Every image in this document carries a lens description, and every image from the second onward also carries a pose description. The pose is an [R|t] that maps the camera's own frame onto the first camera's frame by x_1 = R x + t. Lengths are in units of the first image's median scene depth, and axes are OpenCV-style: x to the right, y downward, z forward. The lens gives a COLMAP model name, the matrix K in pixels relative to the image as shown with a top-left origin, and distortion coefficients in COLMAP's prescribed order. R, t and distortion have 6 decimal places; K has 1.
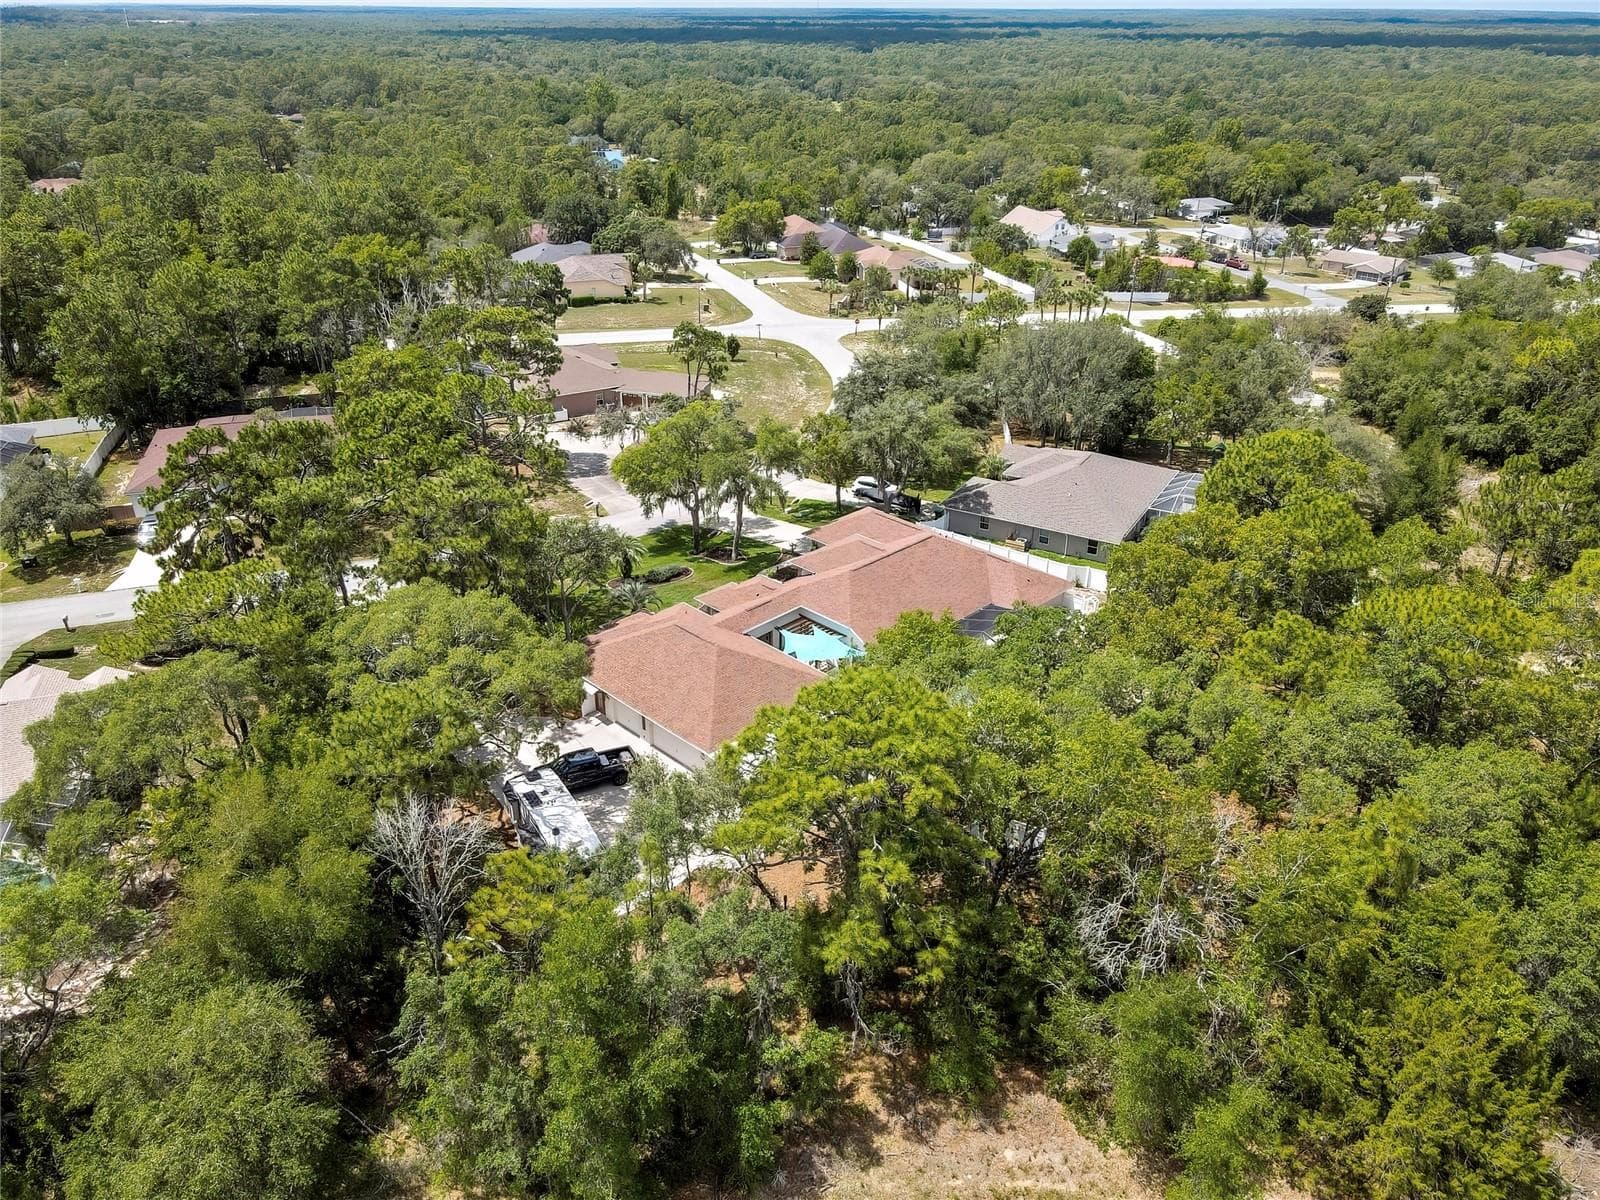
lens RADIAL K [[1183.0, 0, 791.0], [0, 1183.0, 603.0], [0, 0, 1]] dist [0.011138, 0.002654]
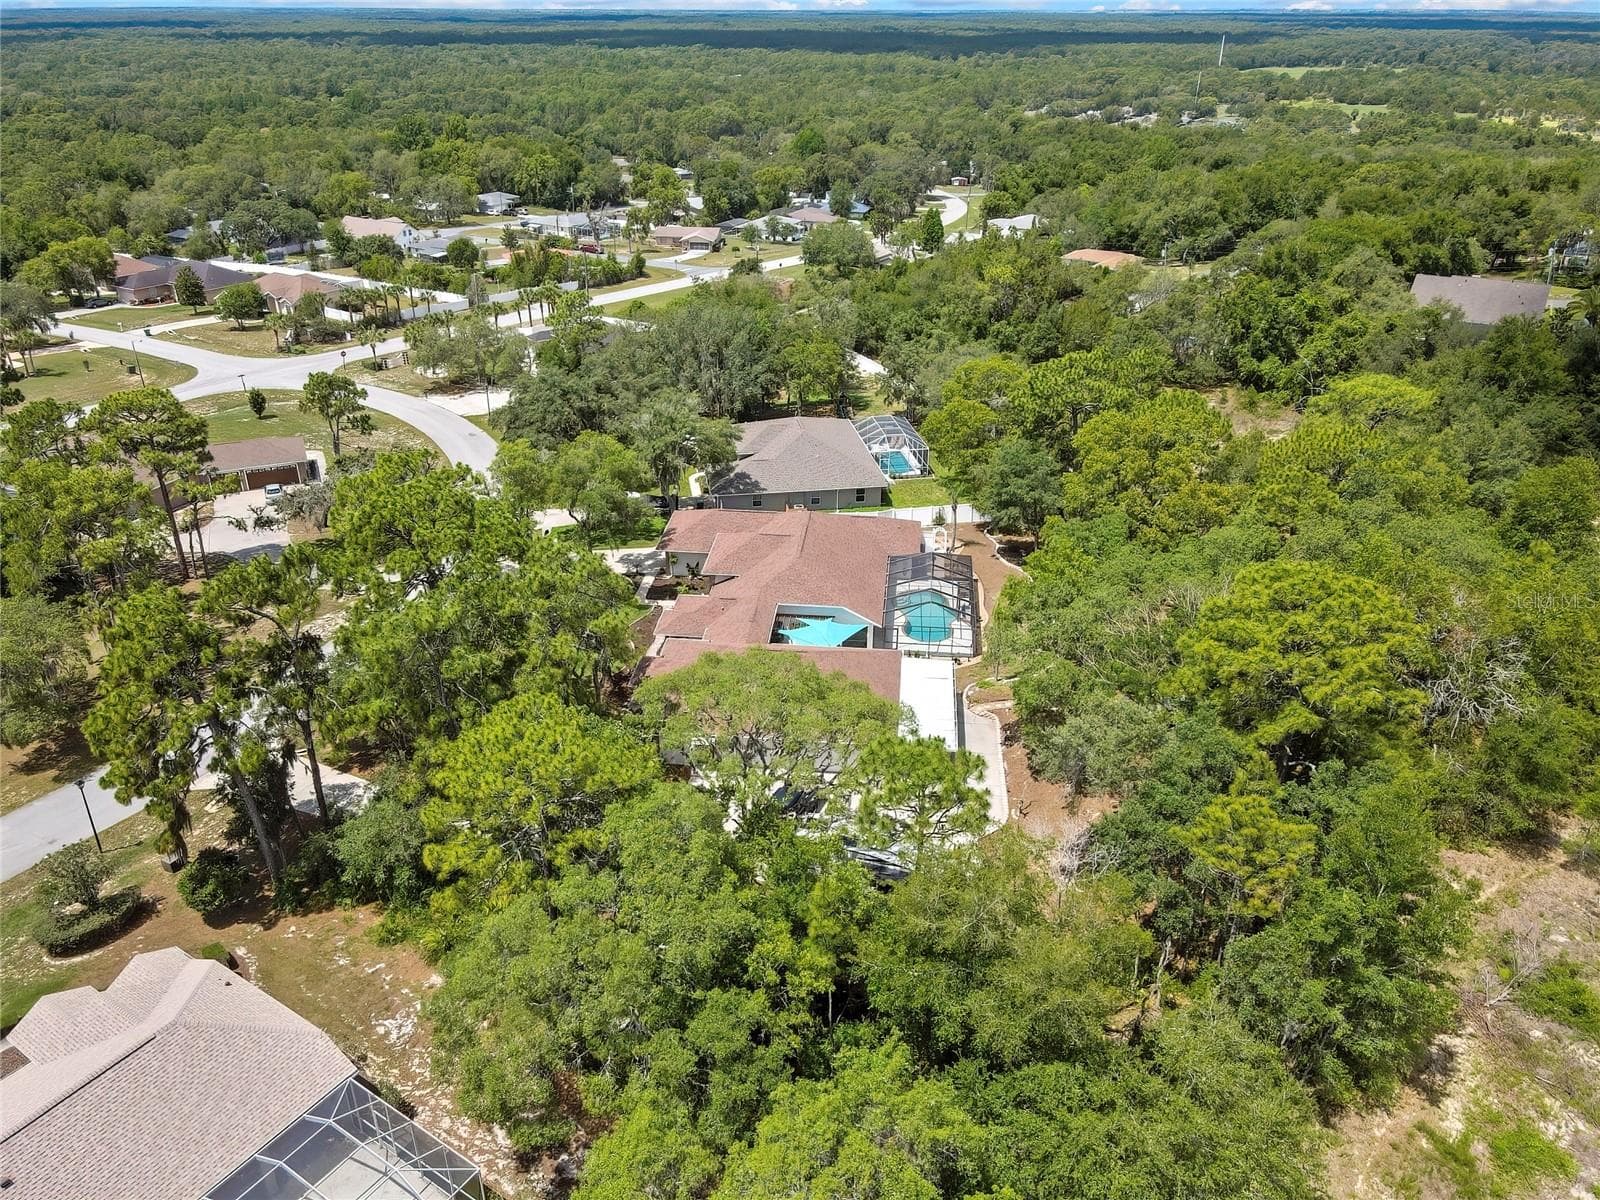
lens RADIAL K [[1183.0, 0, 795.5], [0, 1183.0, 605.1], [0, 0, 1]] dist [0.011138, 0.002654]
pose [[0.767013, -0.289963, 0.572374, -0.192582], [0.288631, 0.952634, 0.095819, -0.030628], [-0.573046, 0.091711, 0.814375, 0.058393]]
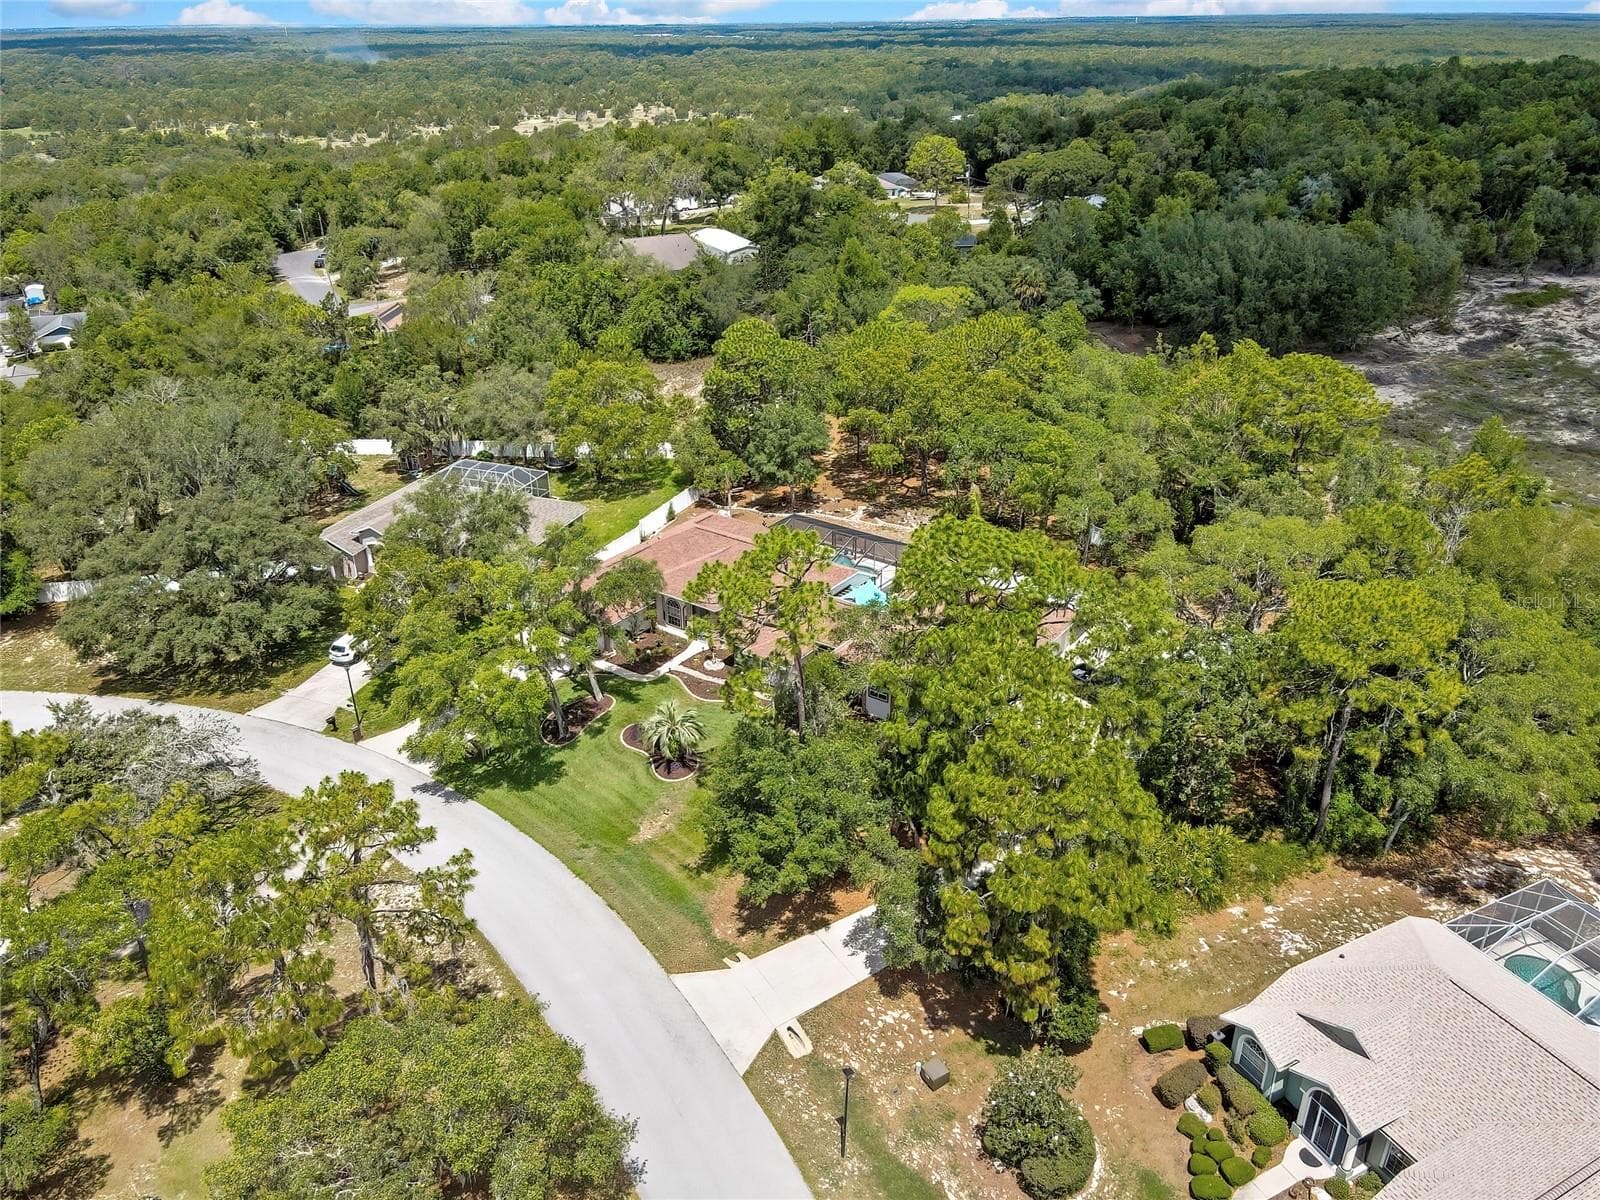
lens RADIAL K [[1183.0, 0, 800.2], [0, 1183.0, 599.4], [0, 0, 1]] dist [0.011138, 0.002654]
pose [[-0.174920, -0.434009, 0.883764, -0.311062], [0.451068, 0.762541, 0.463755, -0.165824], [-0.875180, 0.479758, 0.062384, 0.329475]]
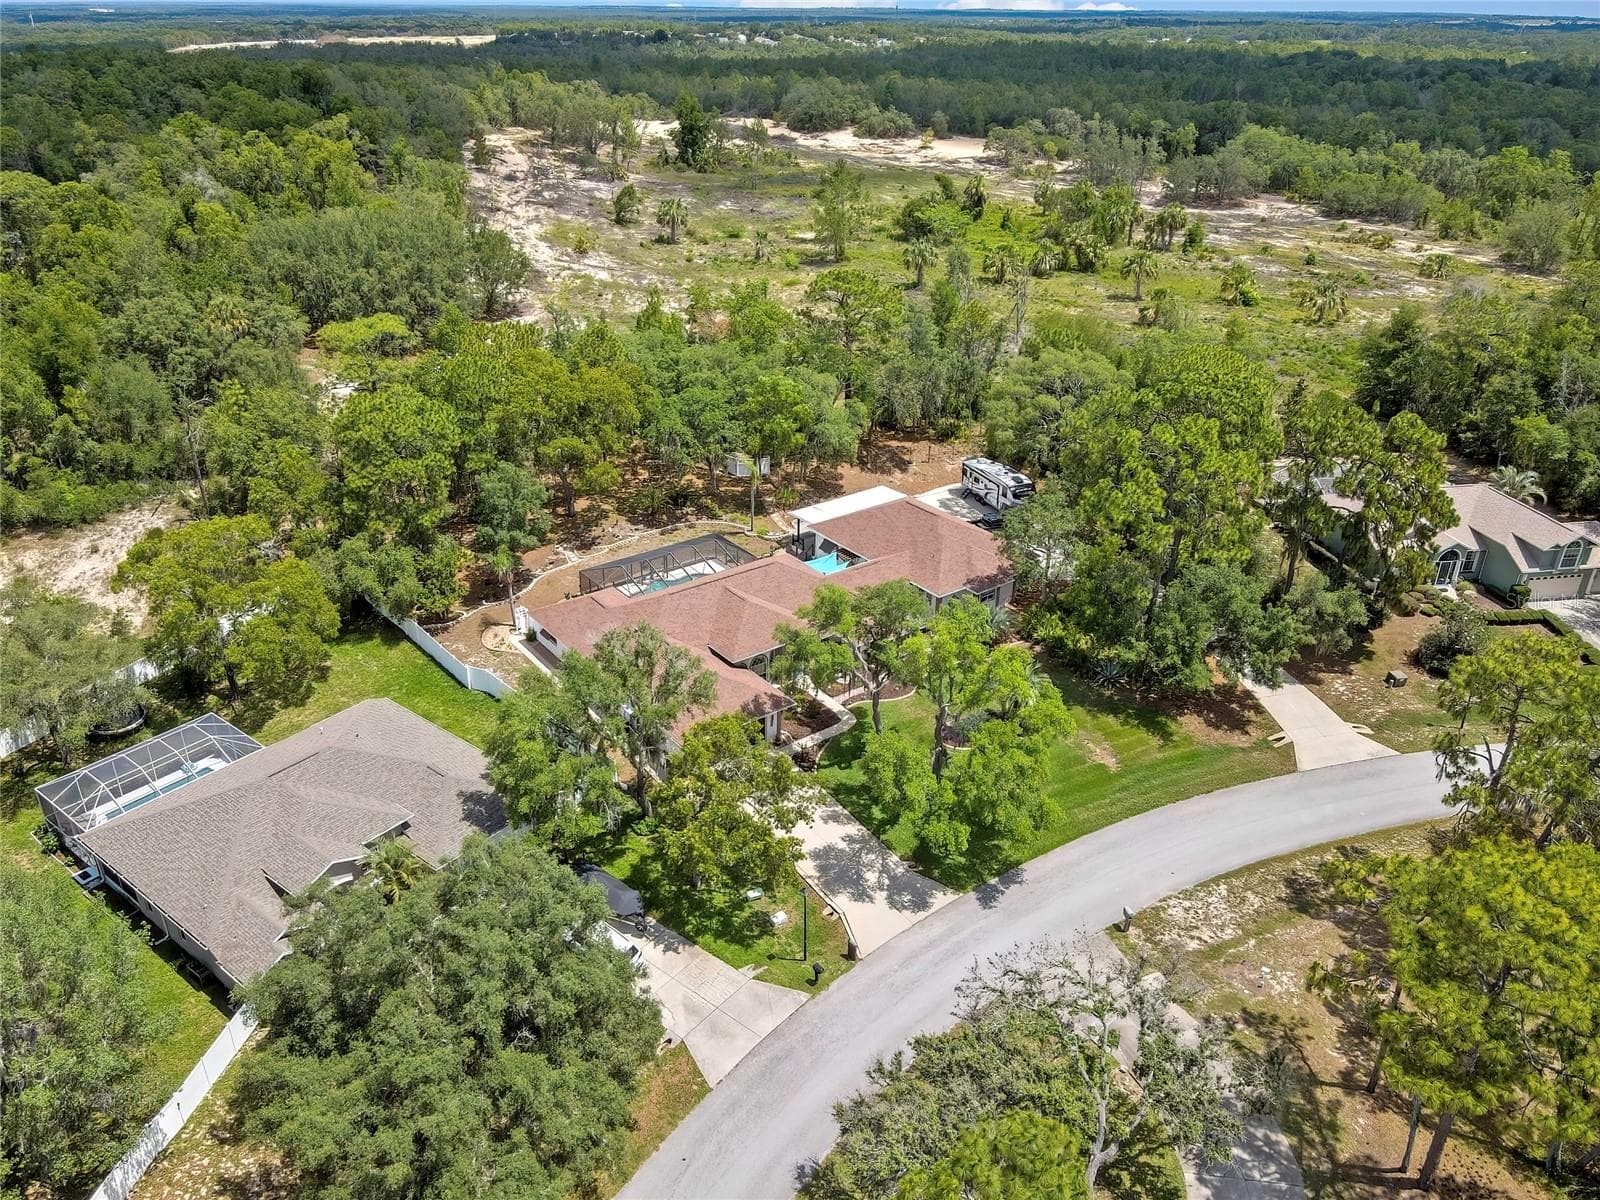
lens RADIAL K [[1183.0, 0, 796.5], [0, 1183.0, 598.5], [0, 0, 1]] dist [0.011138, 0.002654]
pose [[-0.993102, -0.058681, 0.101517, -0.026504], [0.046424, 0.598250, 0.799963, -0.282013], [-0.107675, 0.799158, -0.591399, 0.562791]]
